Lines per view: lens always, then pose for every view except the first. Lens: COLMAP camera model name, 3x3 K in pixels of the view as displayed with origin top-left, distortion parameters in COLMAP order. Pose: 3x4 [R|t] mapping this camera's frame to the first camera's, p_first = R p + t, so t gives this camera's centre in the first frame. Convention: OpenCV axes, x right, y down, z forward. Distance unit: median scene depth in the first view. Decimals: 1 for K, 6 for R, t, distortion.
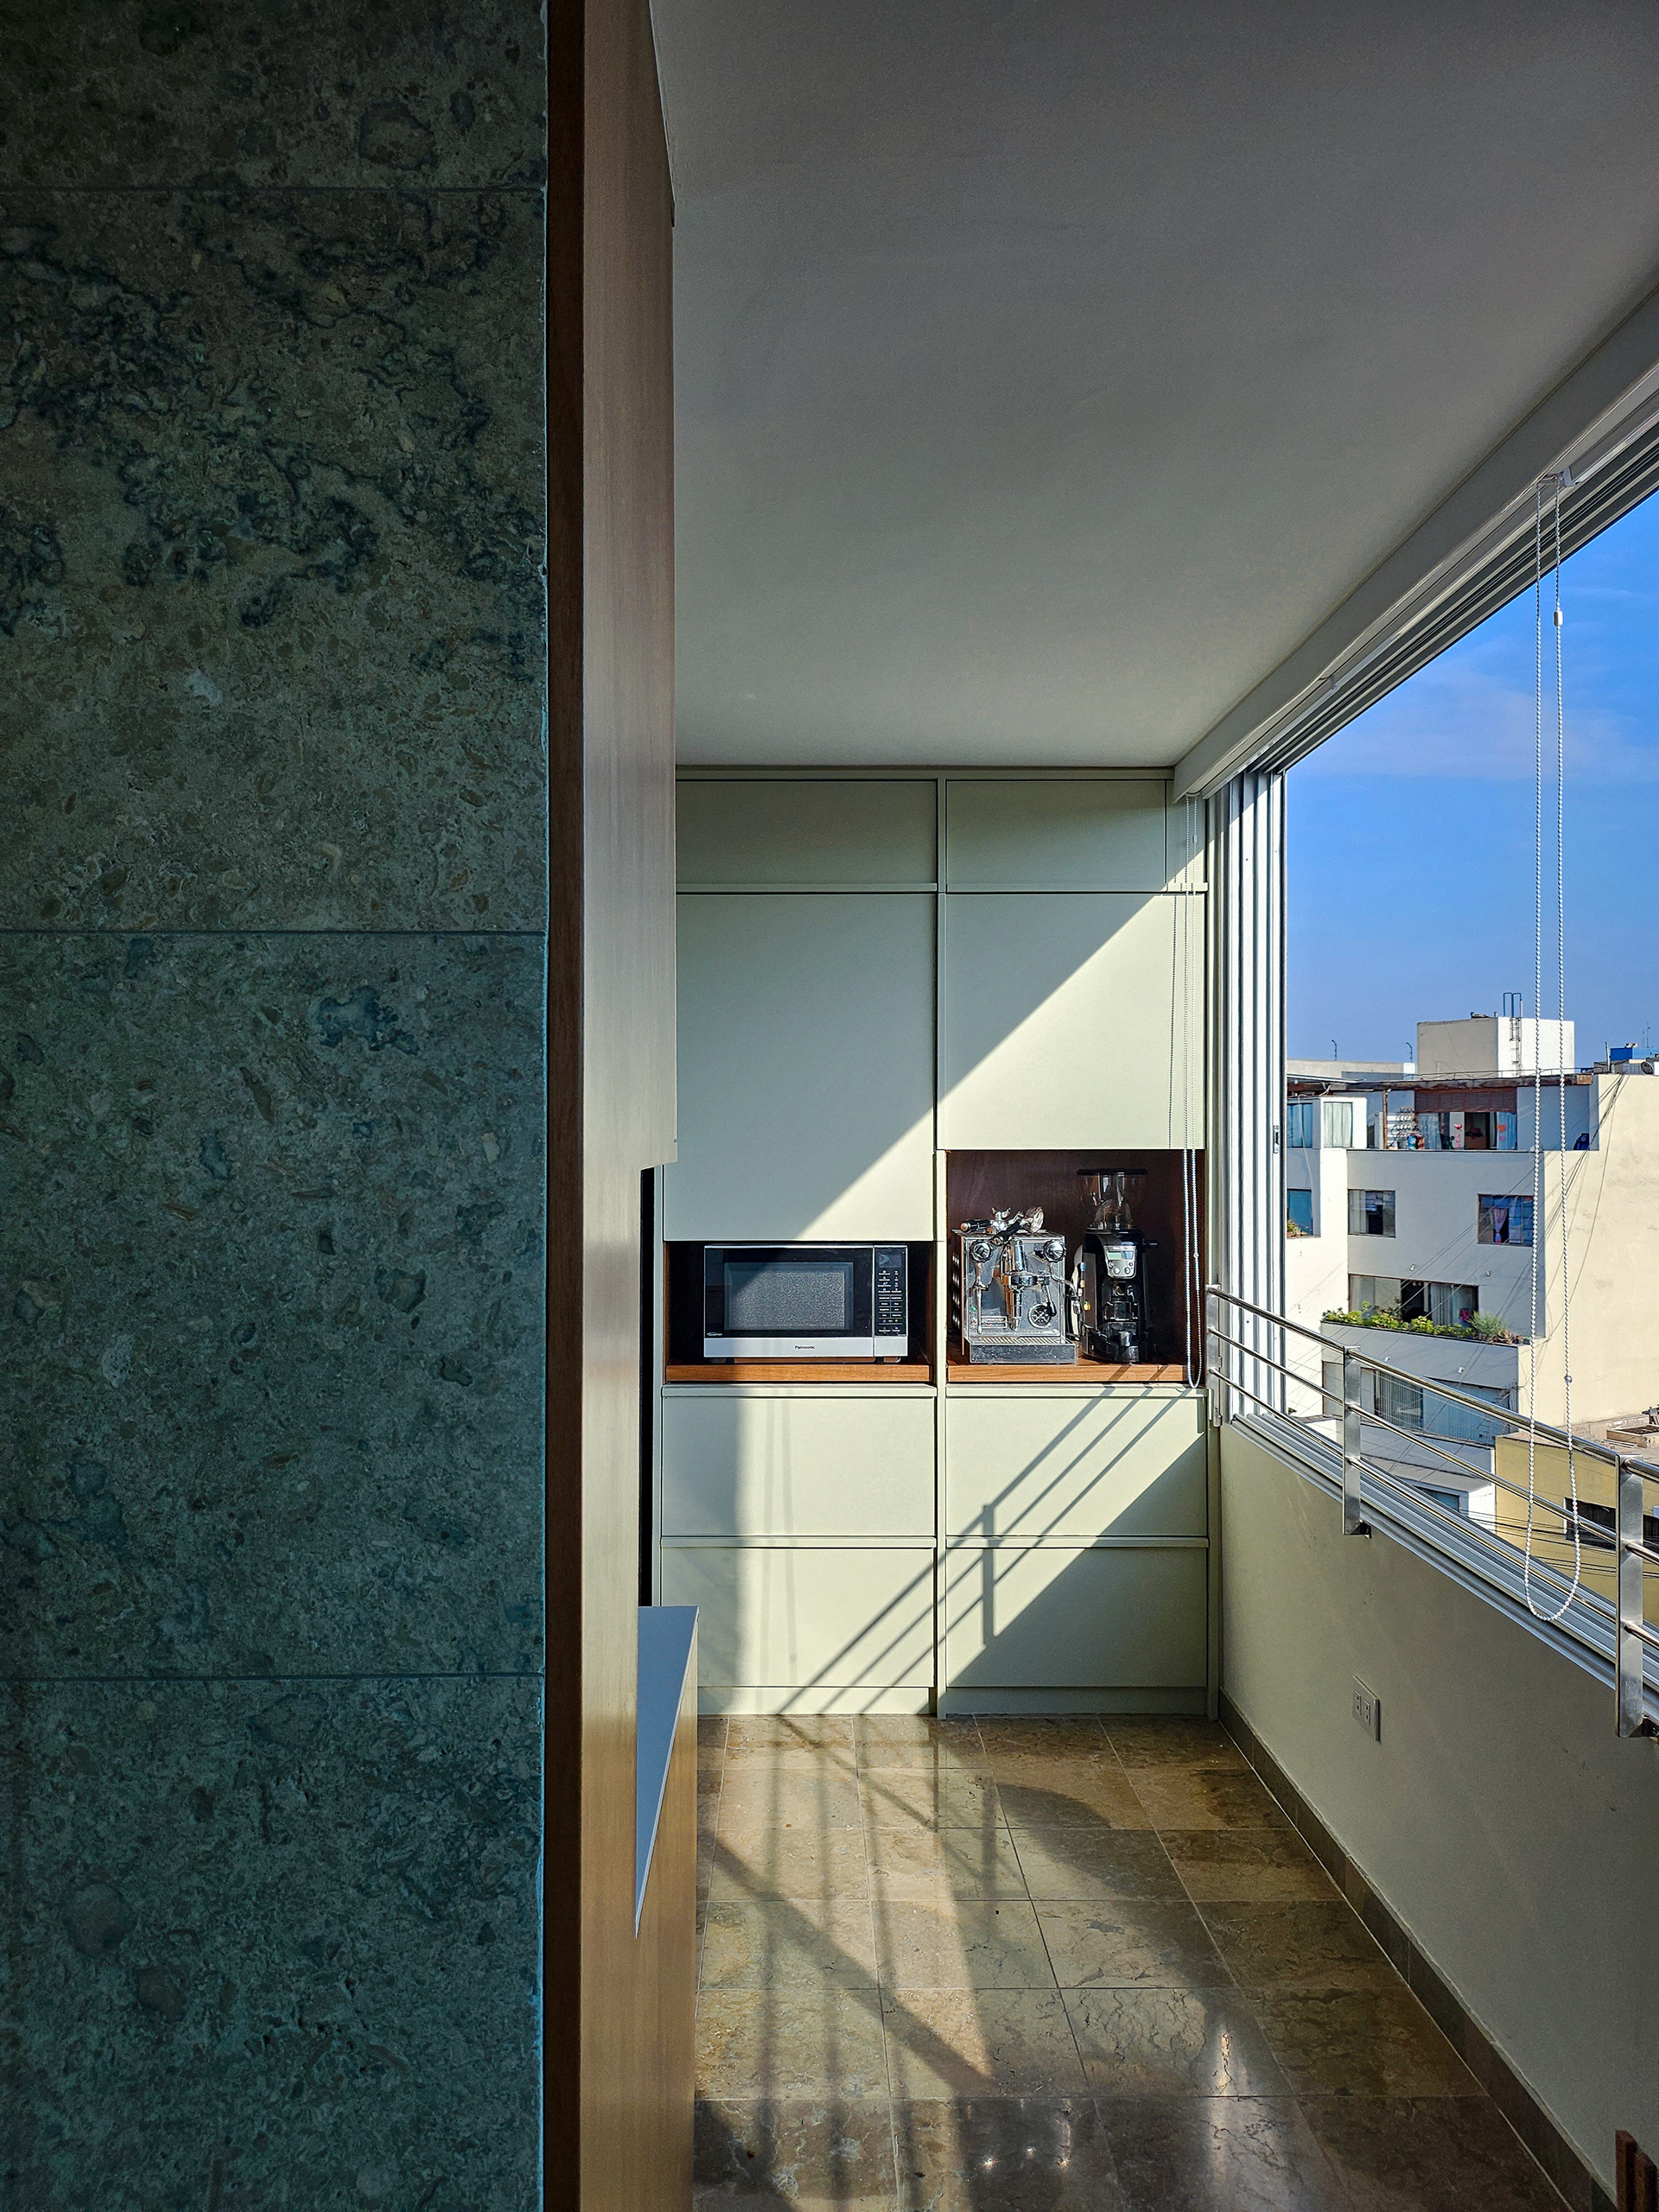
lens RADIAL K [[1623.1, 0, 827.8], [0, 1623.1, 1115.6], [0, 0, 1]] dist [0.069940, -0.092944]
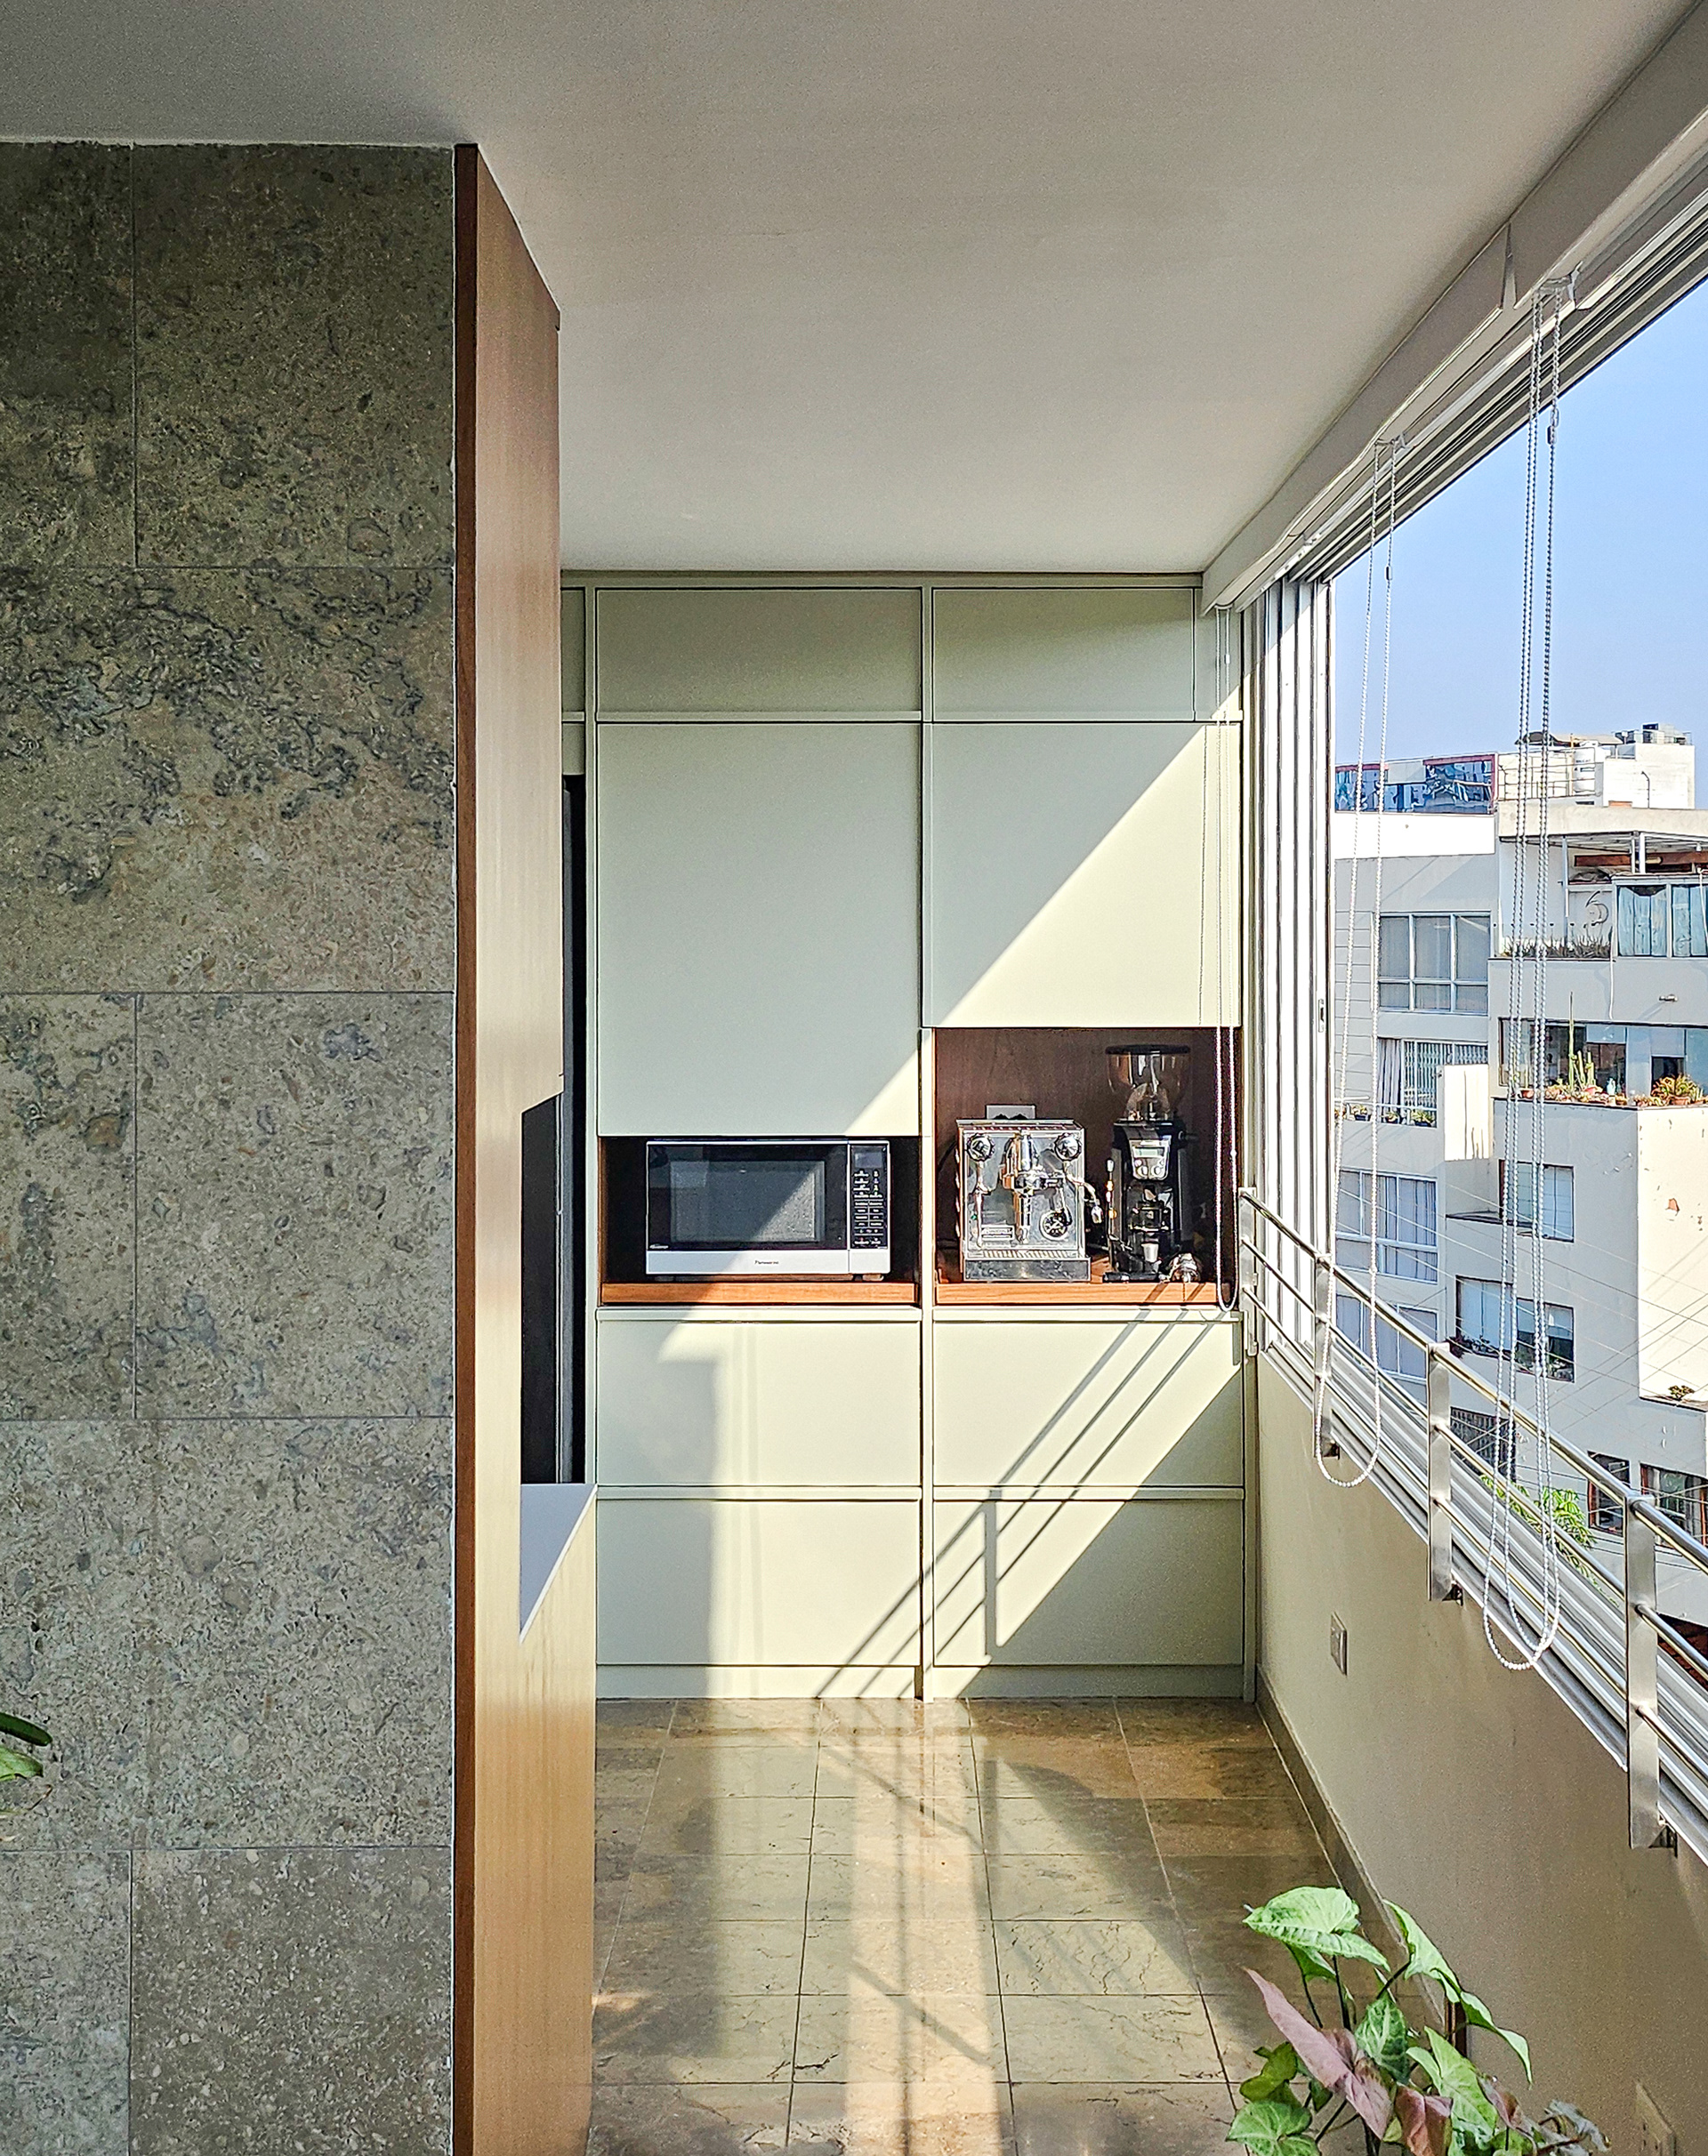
lens RADIAL K [[2728.4, 0, 897.7], [0, 2728.4, 926.2], [0, 0, 1]] dist [0.116785, -0.392786]
pose [[0.999912, -0.000978, -0.013268, 0.338741], [0.001111, 0.999949, 0.010047, -0.211311], [0.013257, -0.010061, 0.999862, -1.914674]]
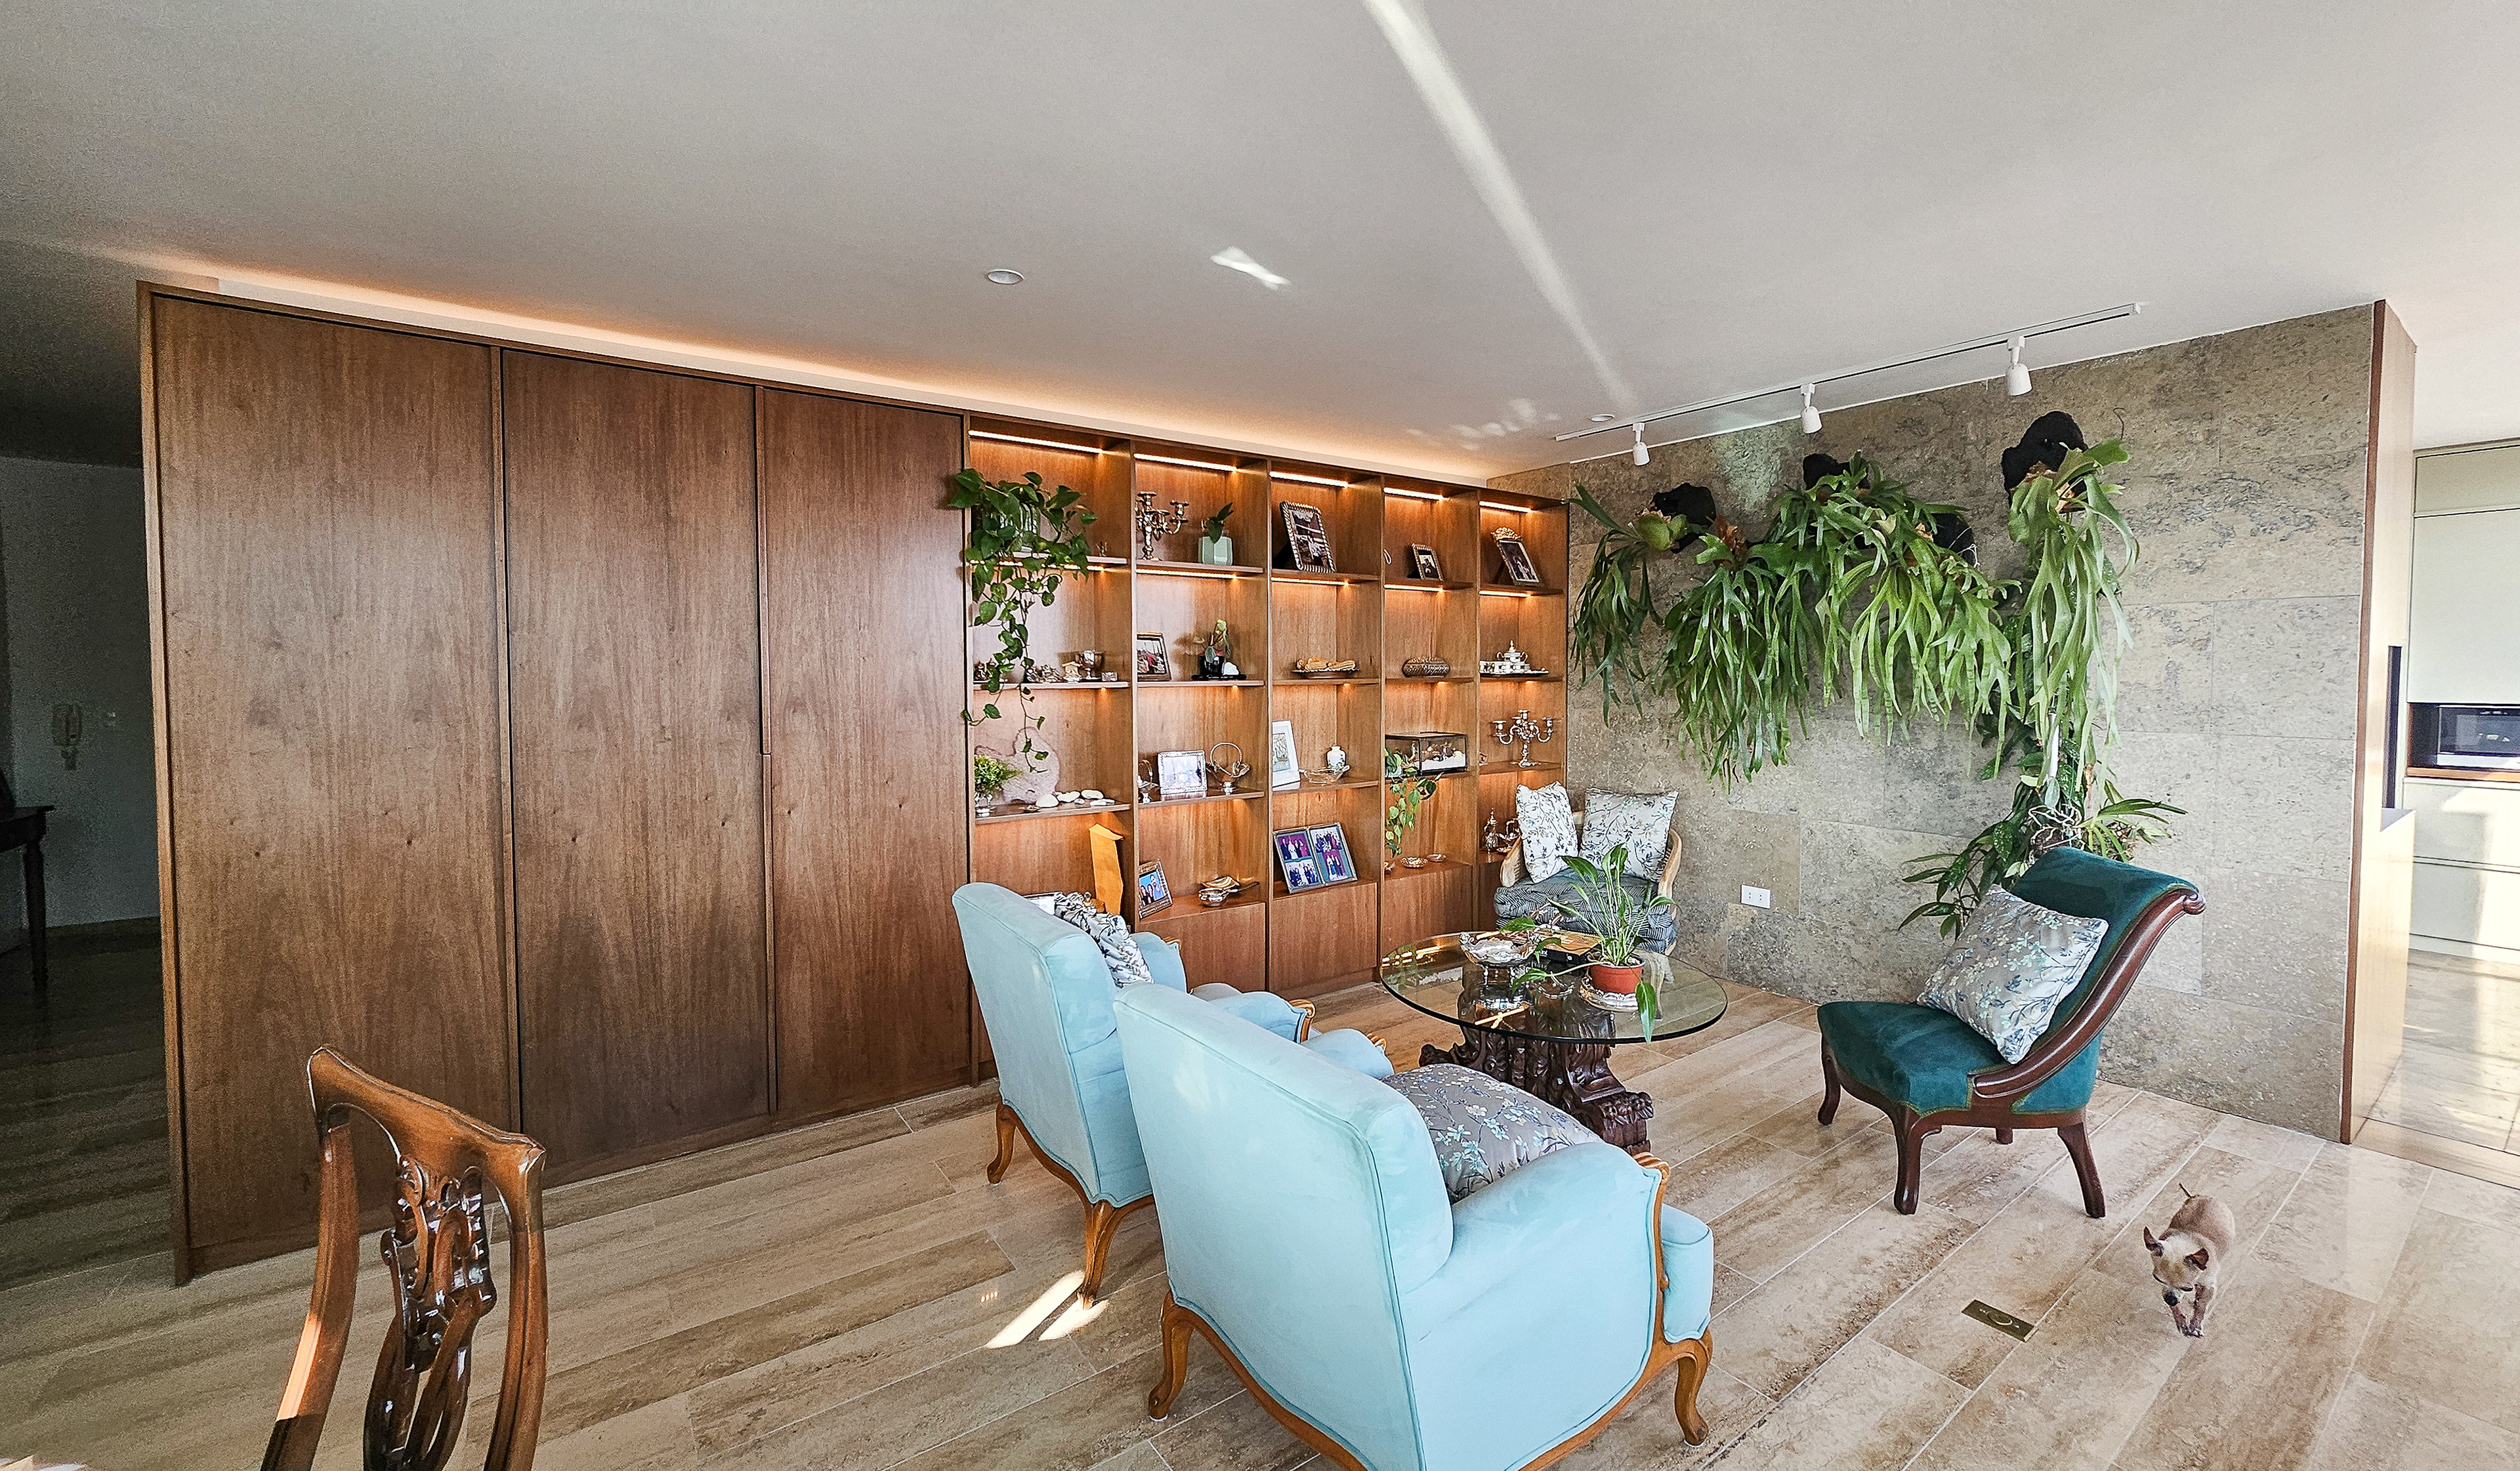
lens RADIAL K [[981.9, 0, 1266.2], [0, 981.9, 704.3], [0, 0, 1]] dist [-0.003275, -0.000090]
pose [[0.563199, 0.028843, -0.825818, 0.431879], [0.011007, 0.999040, 0.042400, 0.061819], [0.826248, -0.032970, 0.562341, -3.549260]]
